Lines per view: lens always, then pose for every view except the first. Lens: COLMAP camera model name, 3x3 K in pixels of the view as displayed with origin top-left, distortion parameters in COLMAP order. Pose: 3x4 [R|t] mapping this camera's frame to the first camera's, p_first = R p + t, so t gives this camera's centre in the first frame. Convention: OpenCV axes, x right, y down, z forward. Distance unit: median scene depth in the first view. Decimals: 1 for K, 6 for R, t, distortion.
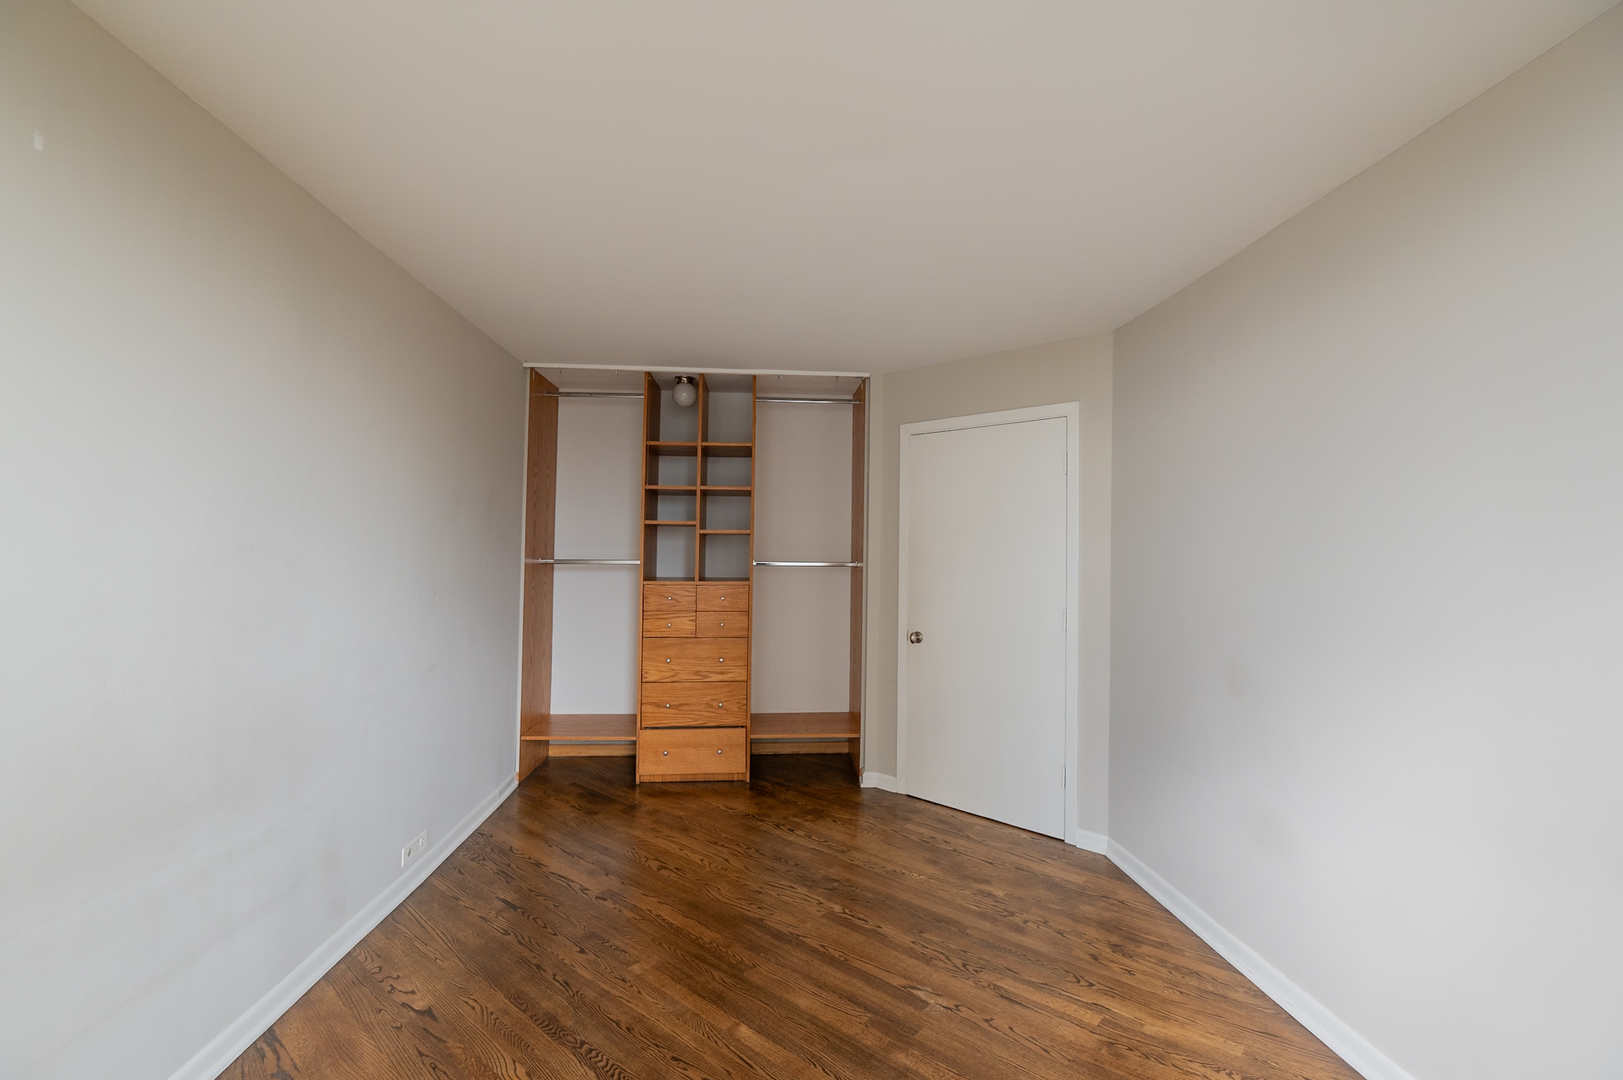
lens RADIAL K [[746.8, 0, 816.8], [0, 746.8, 539.5], [0, 0, 1]] dist [0.000193, -0.017111]
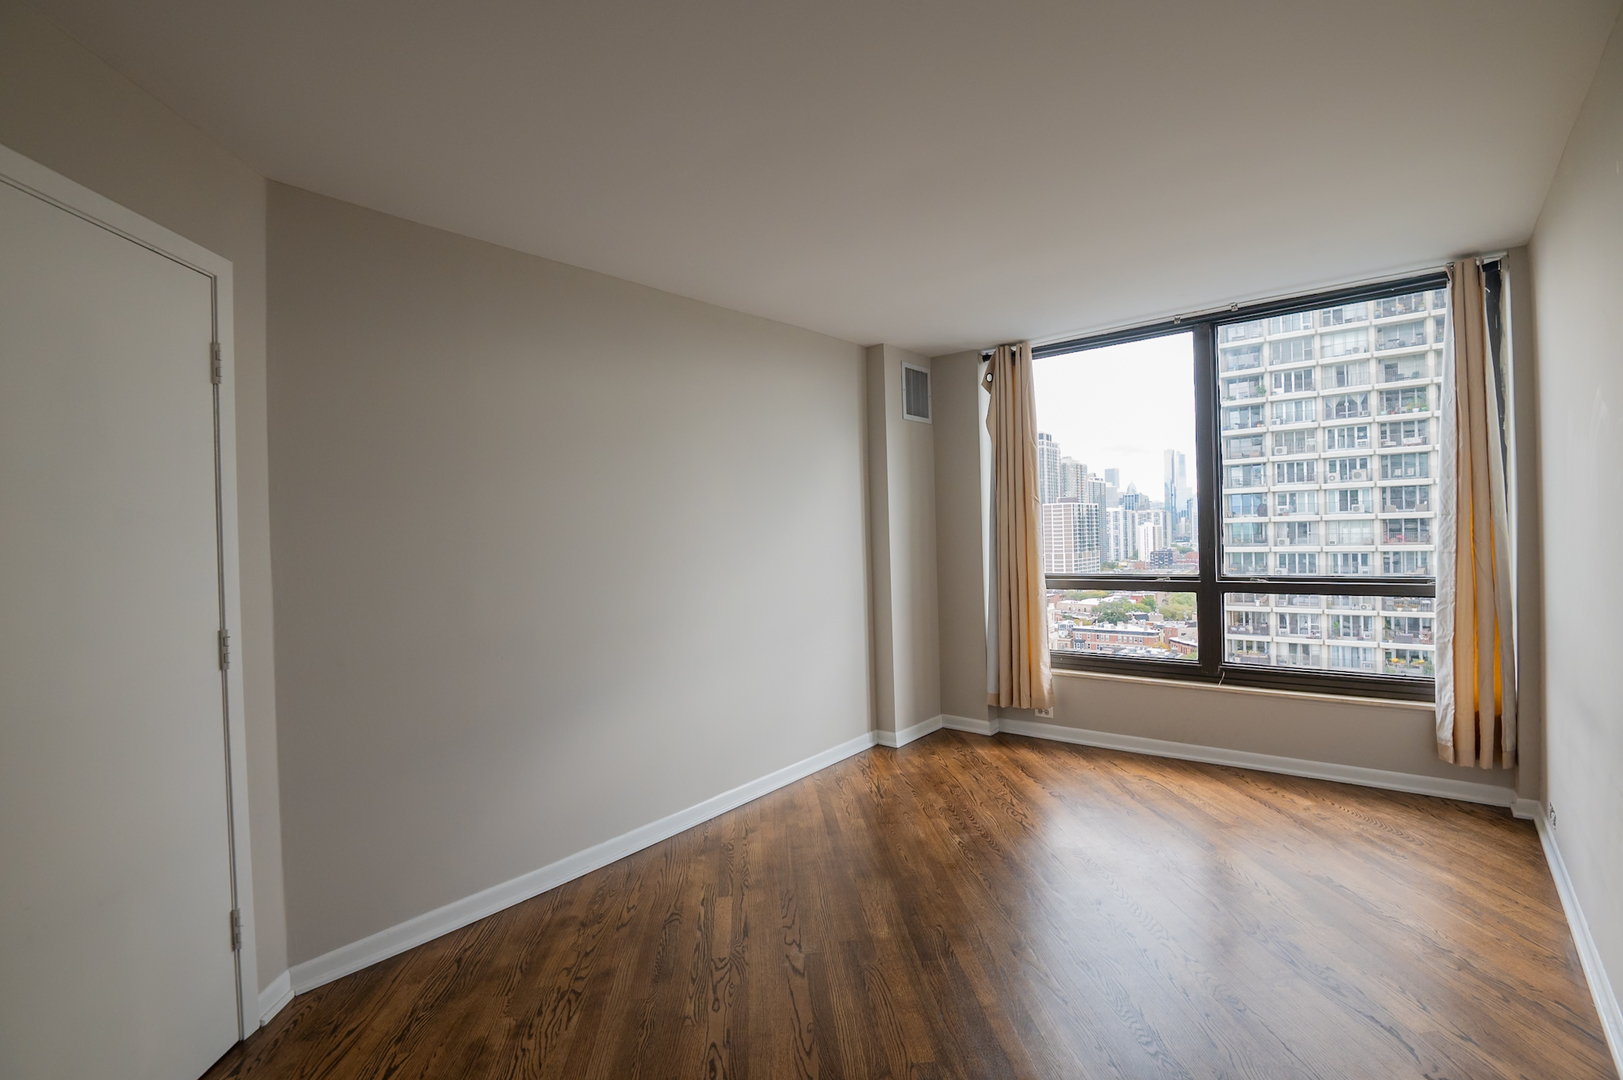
lens RADIAL K [[746.8, 0, 816.8], [0, 746.8, 539.5], [0, 0, 1]] dist [0.000193, -0.017111]
pose [[-0.731633, 0.002458, 0.681694, -0.359191], [0.004564, 0.999989, 0.001292, 0.028861], [-0.681683, 0.004057, -0.731636, 1.104354]]
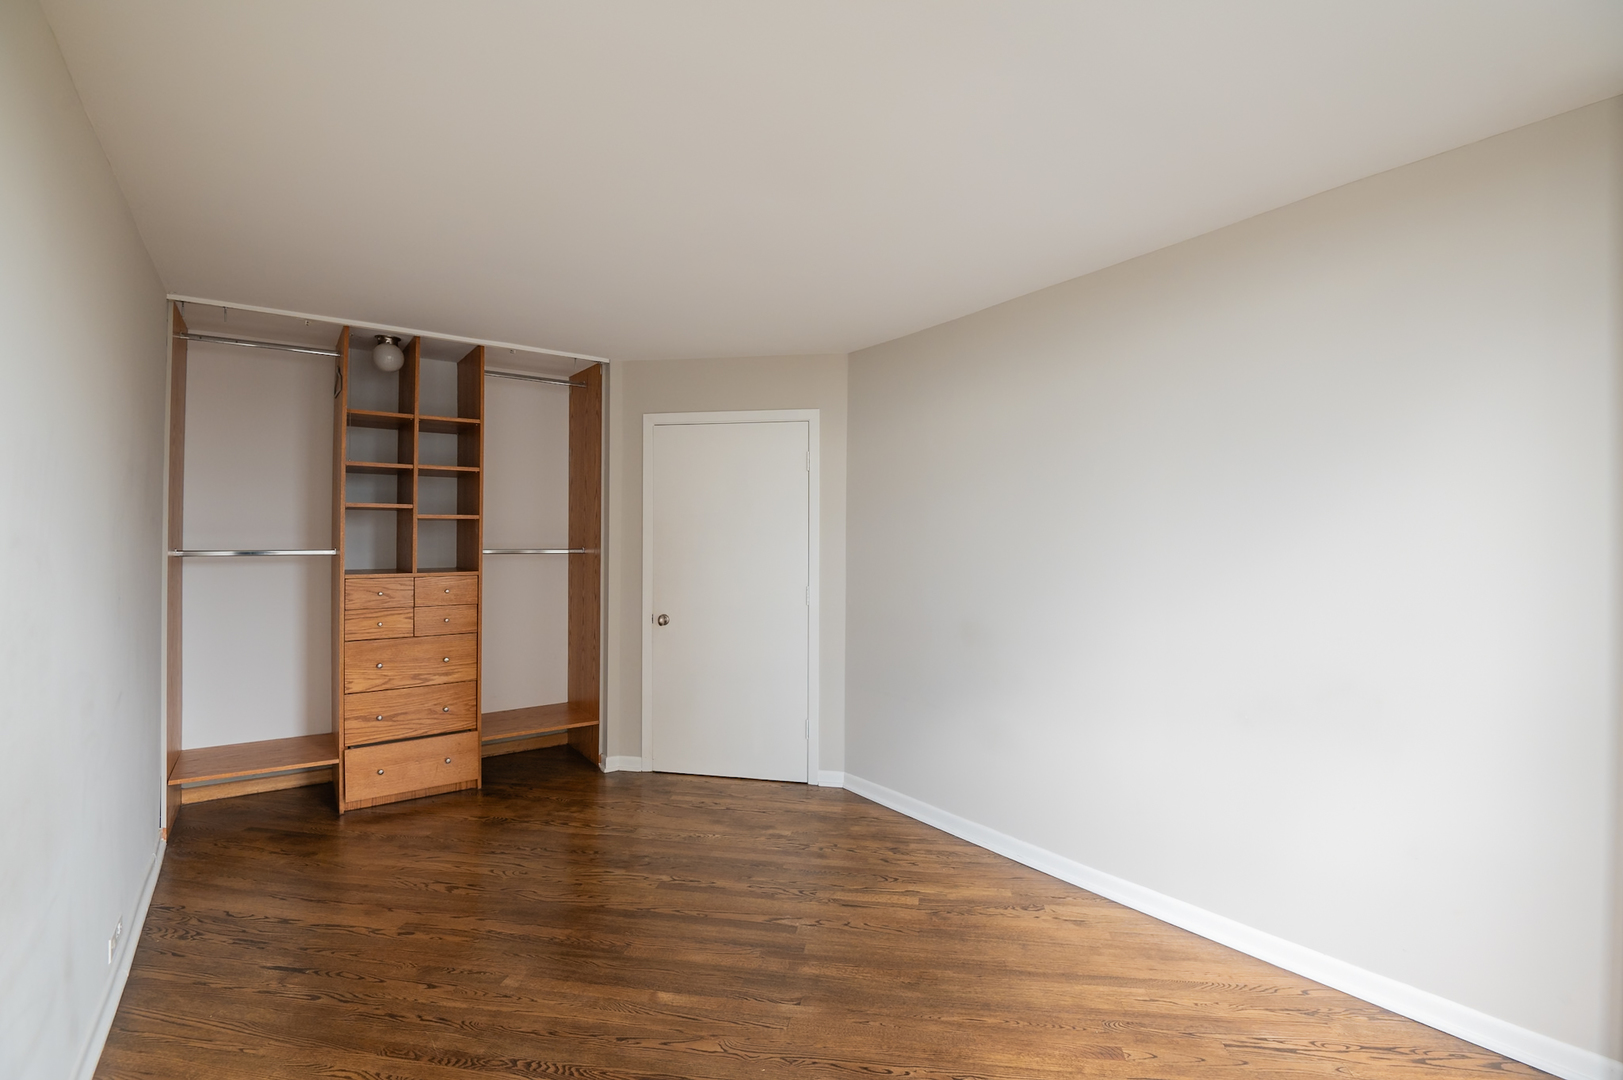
lens RADIAL K [[746.8, 0, 816.8], [0, 746.8, 539.5], [0, 0, 1]] dist [0.000193, -0.017111]
pose [[0.846229, -0.008383, 0.532754, -0.277568], [-0.003008, 0.999785, 0.020510, -0.003739], [-0.532811, -0.018959, 0.846022, 0.005026]]
